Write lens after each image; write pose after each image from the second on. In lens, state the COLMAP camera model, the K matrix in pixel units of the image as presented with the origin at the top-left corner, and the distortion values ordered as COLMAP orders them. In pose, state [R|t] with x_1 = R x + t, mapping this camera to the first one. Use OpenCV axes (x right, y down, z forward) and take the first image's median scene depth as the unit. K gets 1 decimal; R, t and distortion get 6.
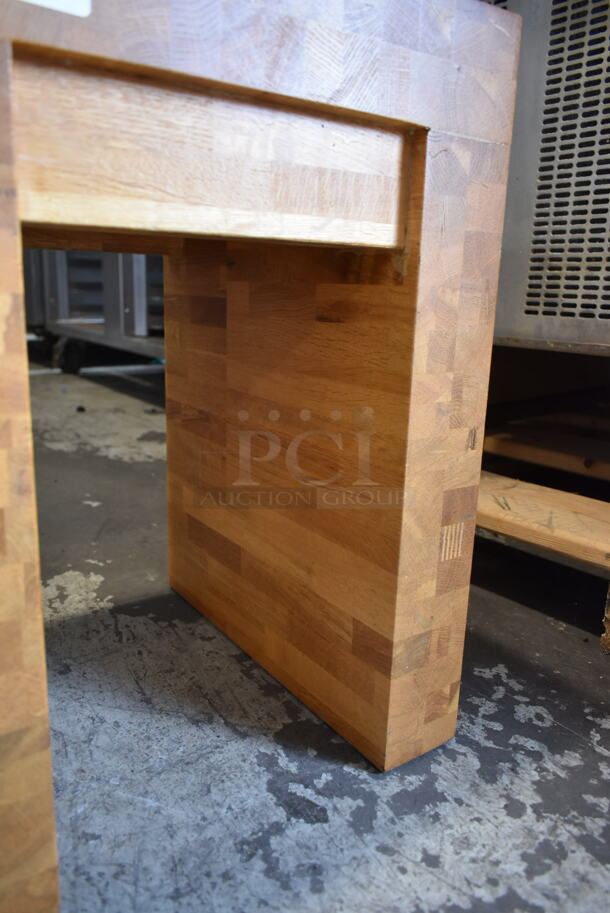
lens RADIAL K [[687.7, 0, 299.2], [0, 687.7, 454.0], [0, 0, 1]] dist [-0.027201, 0.014720]
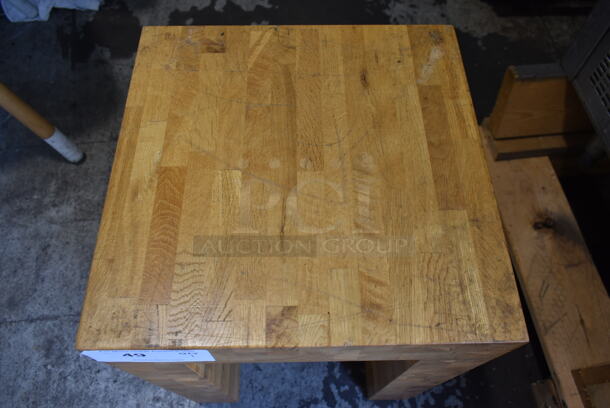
lens RADIAL K [[459.5, 0, 307.5], [0, 459.5, 200.5], [0, 0, 1]] dist [-0.027201, 0.014720]
pose [[0.836067, 0.470818, -0.281643, 0.071865], [-0.116855, 0.654402, 0.747063, -1.258564], [0.536038, -0.591683, 0.602141, 0.328436]]
